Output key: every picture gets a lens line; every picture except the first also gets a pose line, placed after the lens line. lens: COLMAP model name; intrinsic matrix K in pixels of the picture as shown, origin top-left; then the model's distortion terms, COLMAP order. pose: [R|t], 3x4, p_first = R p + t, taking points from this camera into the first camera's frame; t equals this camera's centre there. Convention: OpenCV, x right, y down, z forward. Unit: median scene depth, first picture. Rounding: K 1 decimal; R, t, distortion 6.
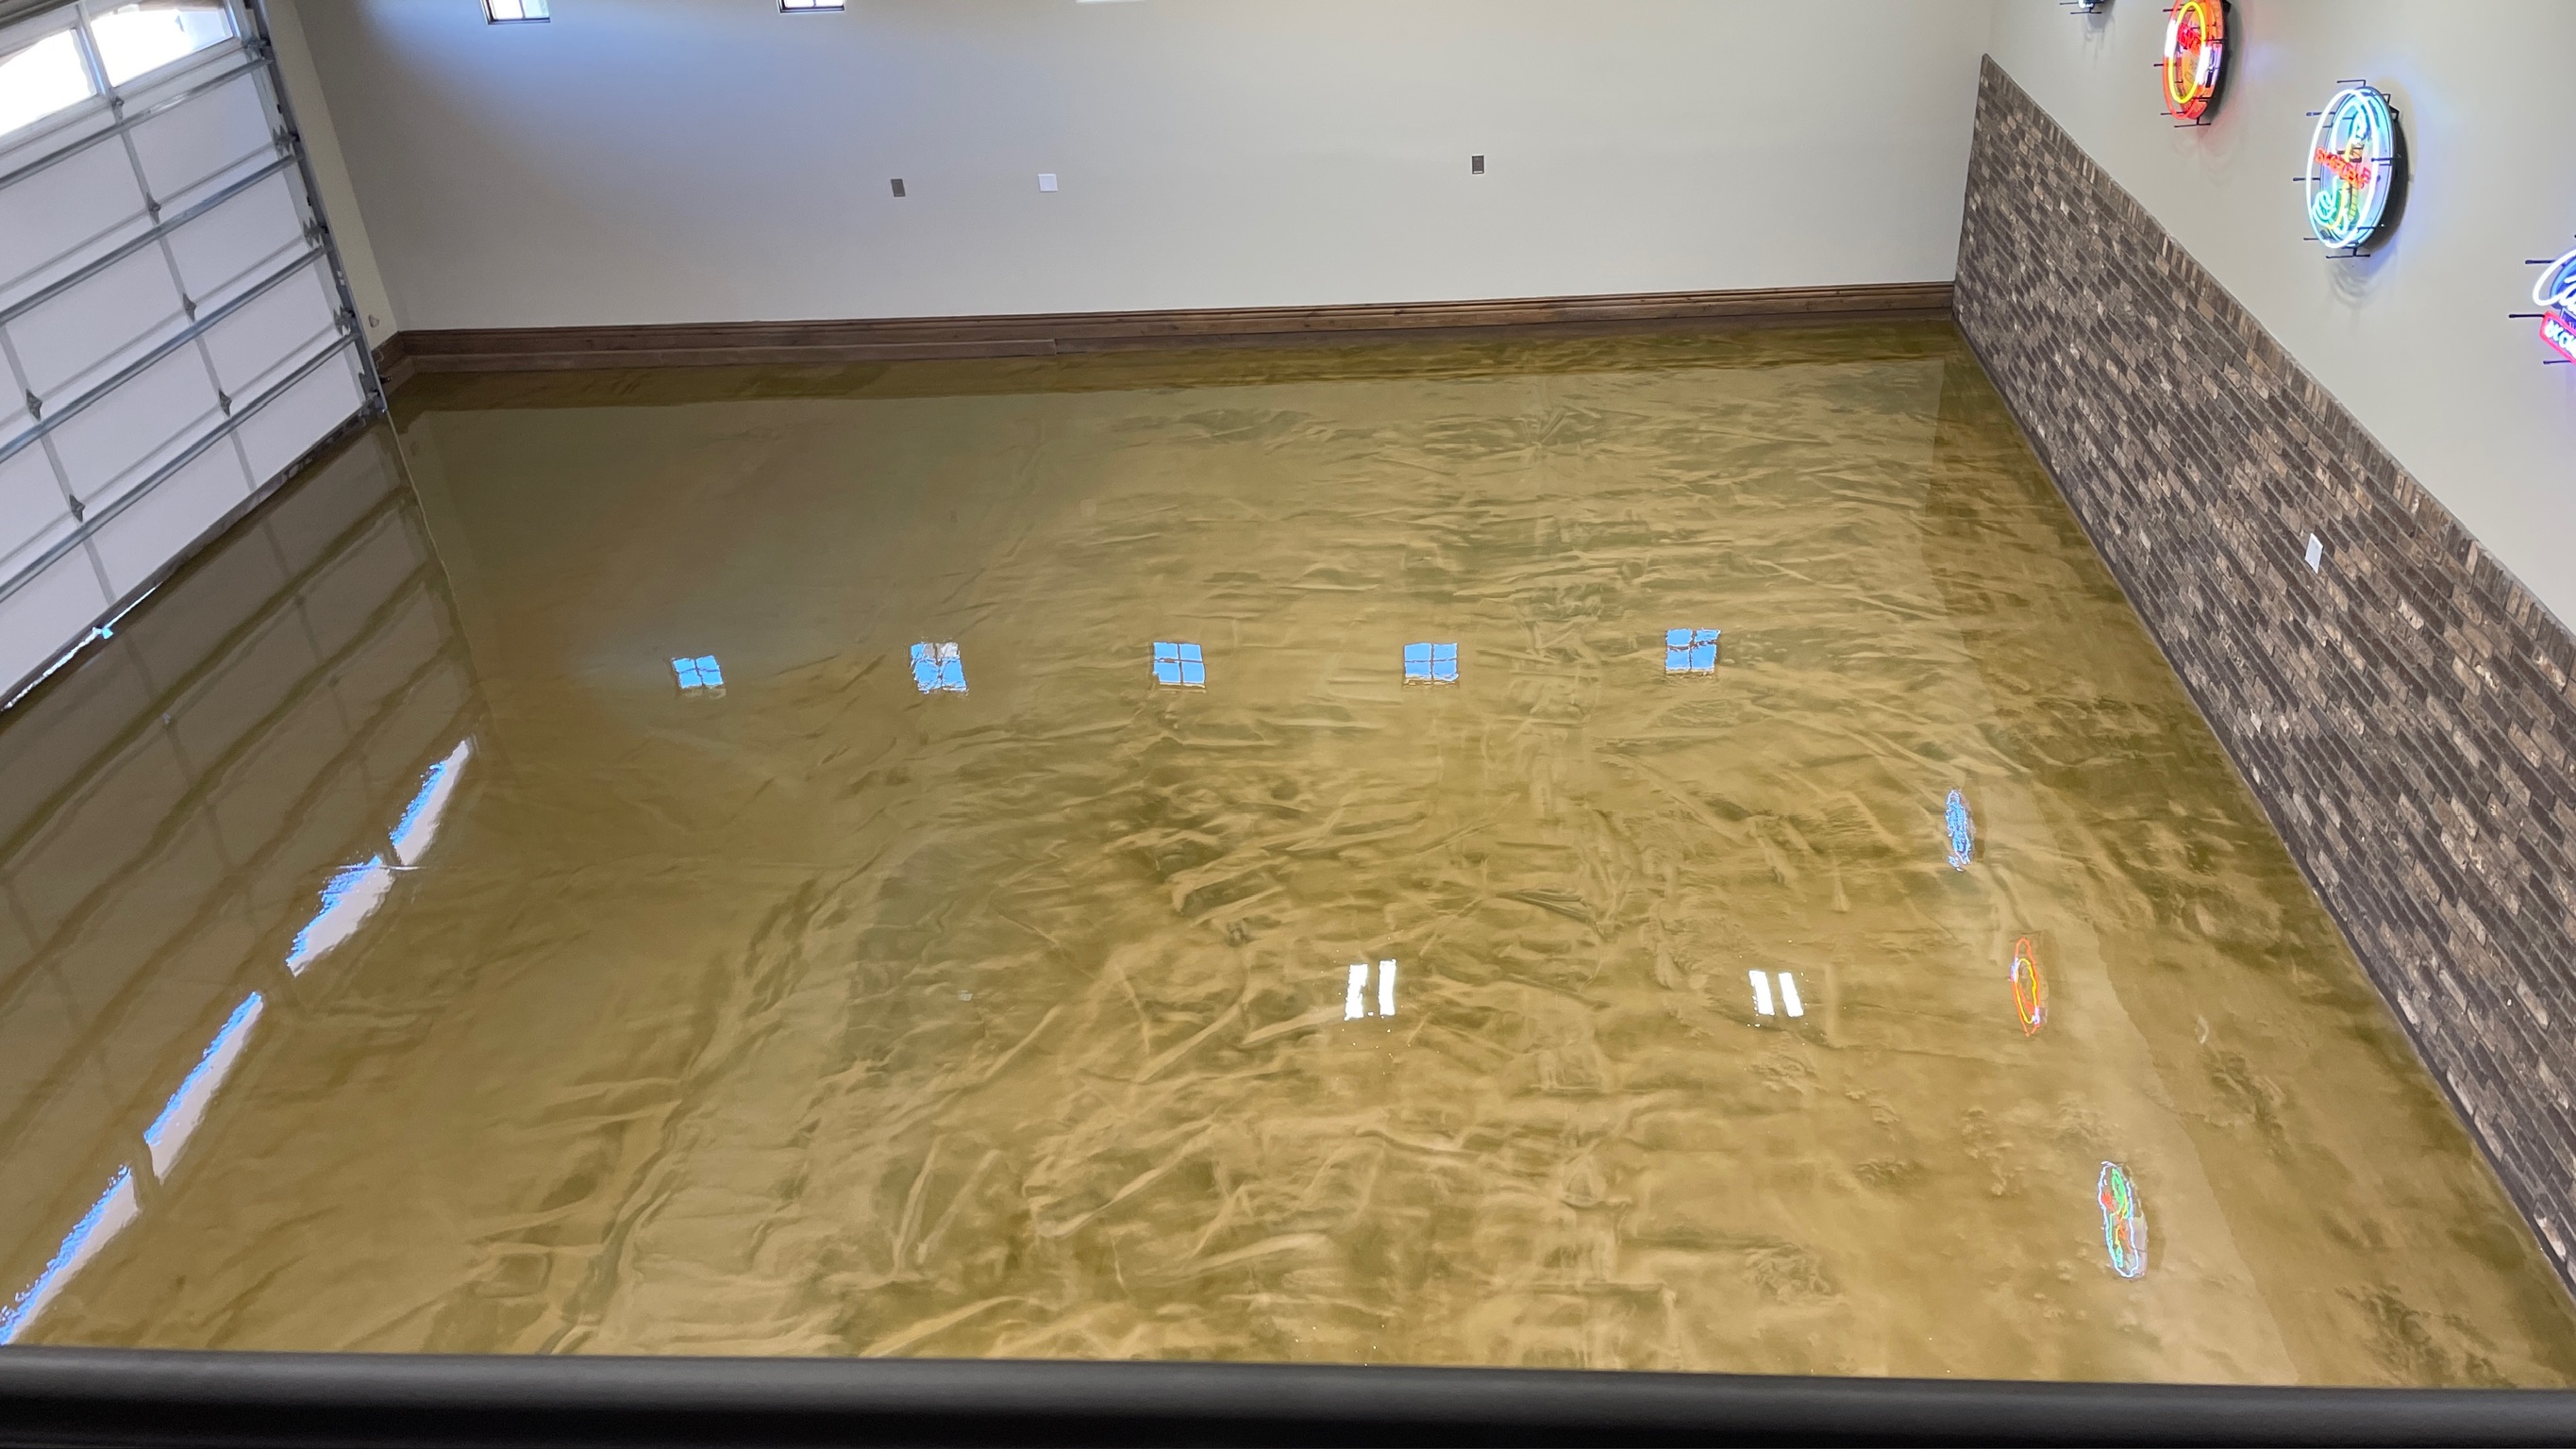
lens RADIAL K [[1936.8, 0, 1294.1], [0, 1936.8, 663.3], [0, 0, 1]] dist [0.088855, -0.113411]
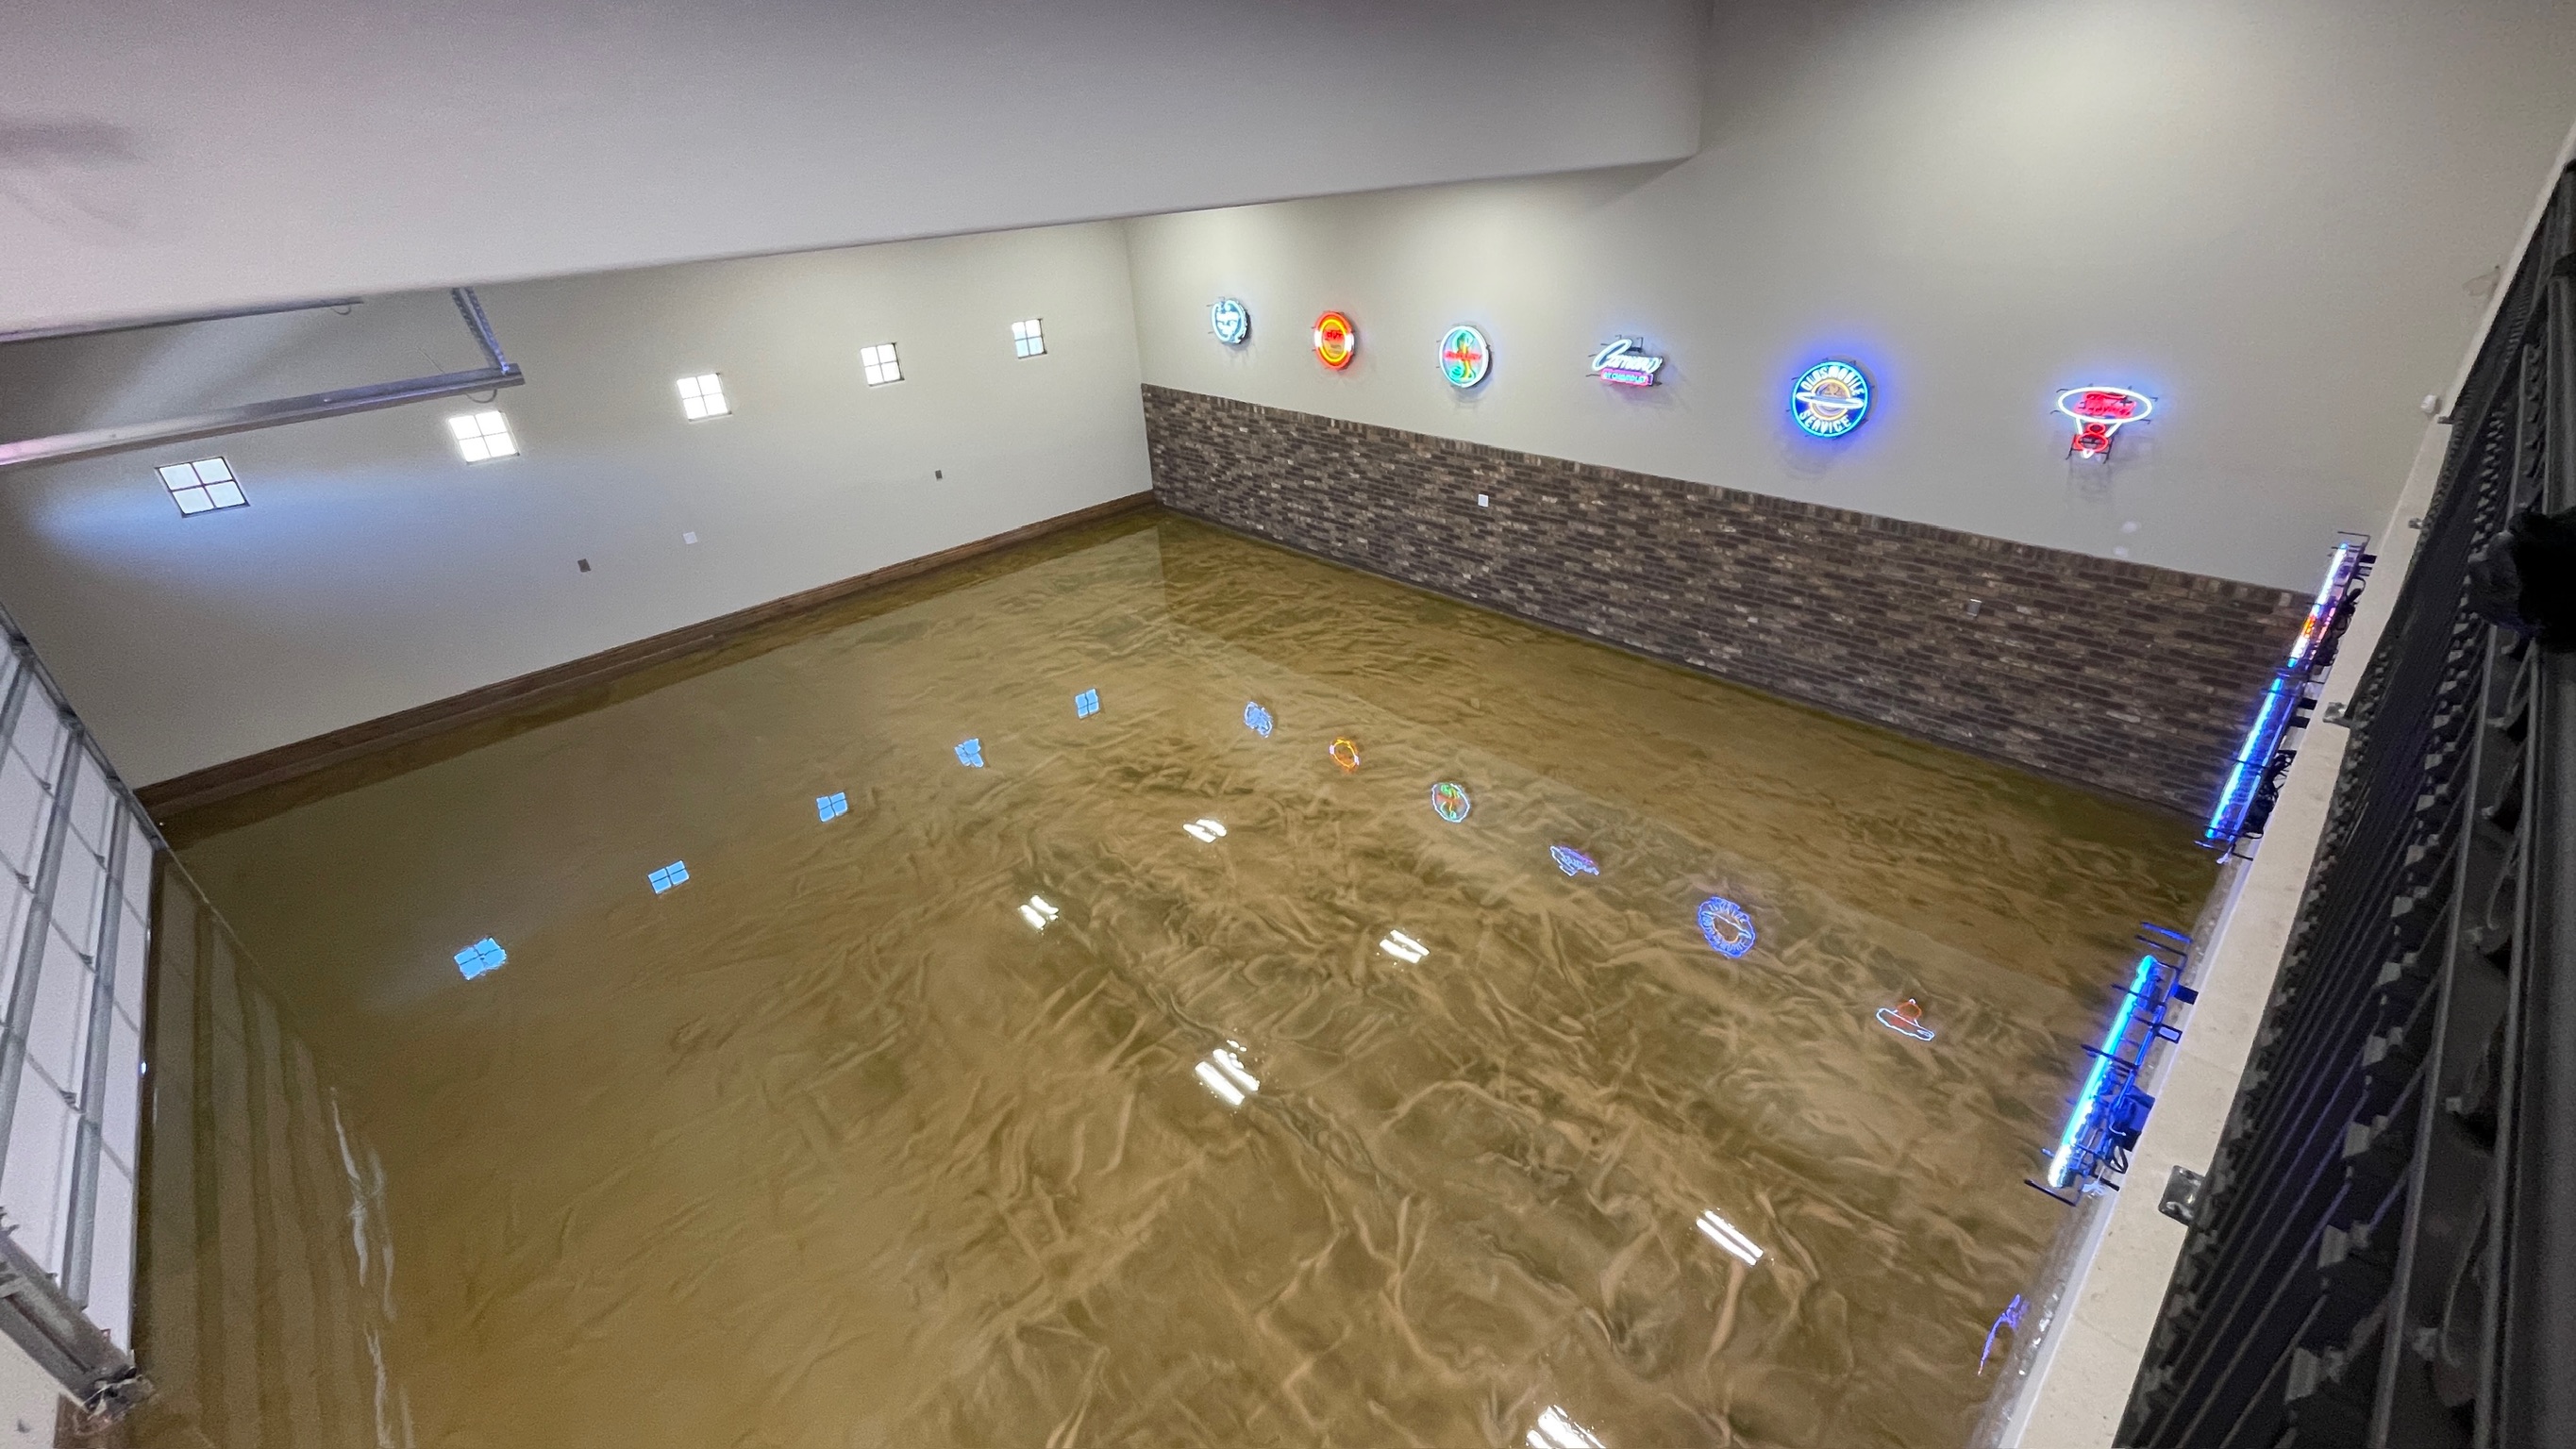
lens RADIAL K [[1045.9, 0, 1289.9], [0, 1045.9, 712.9], [0, 0, 1]] dist [-0.004787, 0.000959]
pose [[0.677434, -0.330860, 0.656973, -0.614113], [0.376668, 0.923182, 0.076527, 0.002344], [-0.631826, 0.195619, 0.750020, 0.135992]]
